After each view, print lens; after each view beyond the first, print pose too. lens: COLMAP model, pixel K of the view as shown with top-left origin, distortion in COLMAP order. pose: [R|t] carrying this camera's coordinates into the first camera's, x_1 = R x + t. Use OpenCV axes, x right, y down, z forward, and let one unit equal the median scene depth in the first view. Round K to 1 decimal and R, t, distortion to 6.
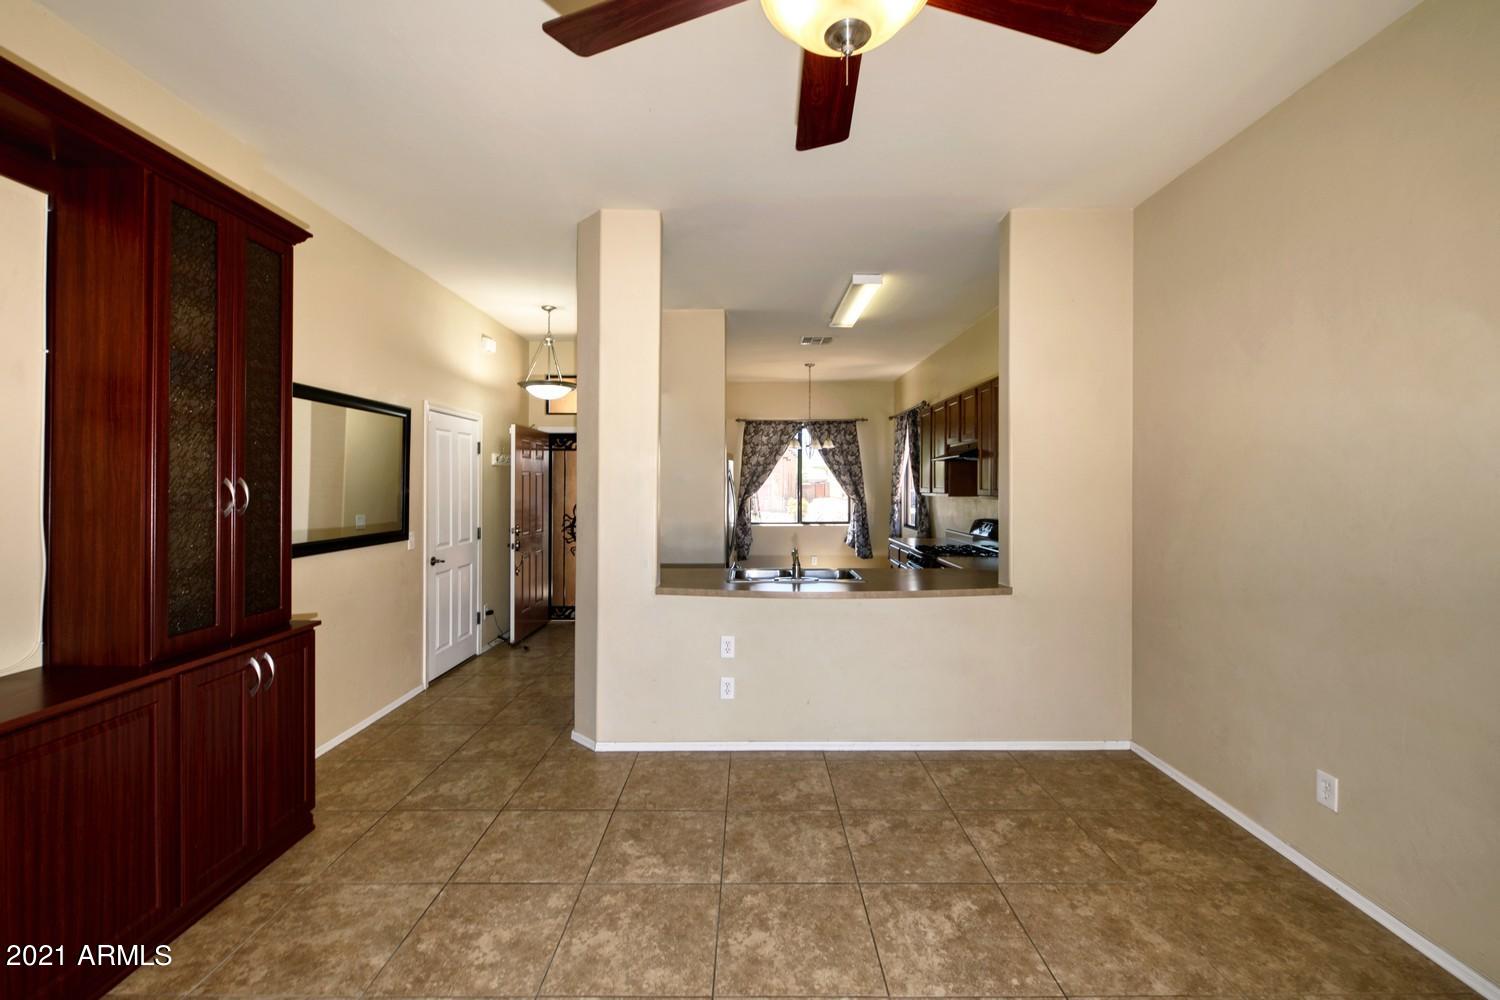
lens RADIAL K [[609.2, 0, 745.9], [0, 609.2, 489.5], [0, 0, 1]] dist [0.002130, -0.002696]
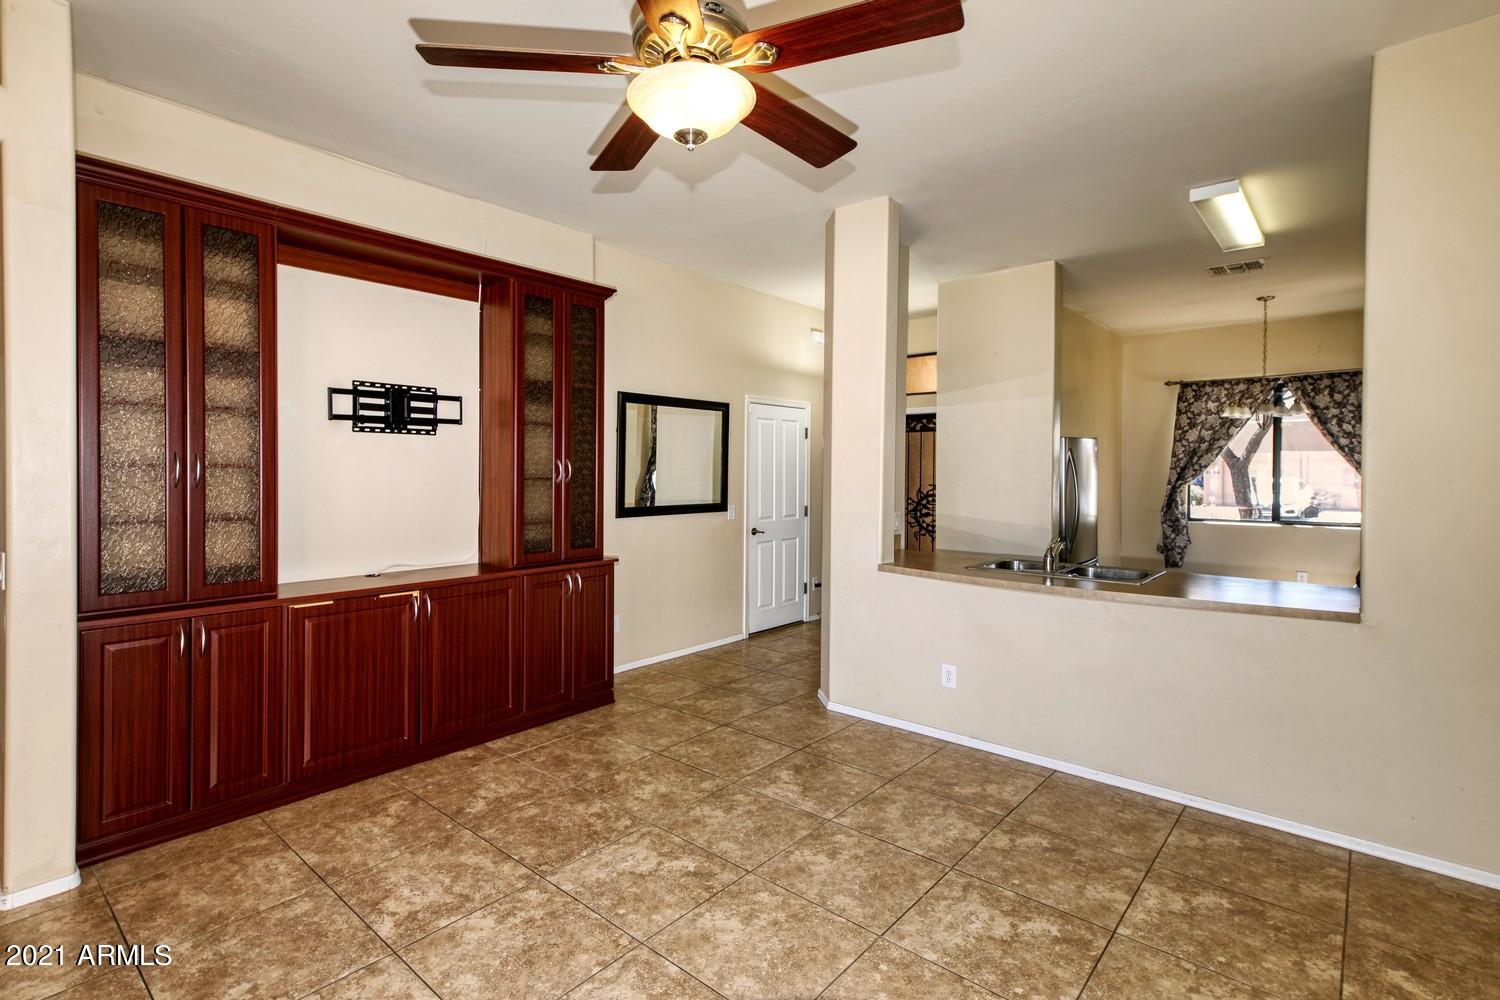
lens RADIAL K [[705.7, 0, 753.4], [0, 705.7, 487.7], [0, 0, 1]] dist [0.020958, -0.001768]
pose [[0.767364, 0.017305, -0.640978, 0.503174], [-0.006713, 0.999798, 0.018956, 0.010657], [0.641177, -0.010244, 0.767325, -0.059590]]
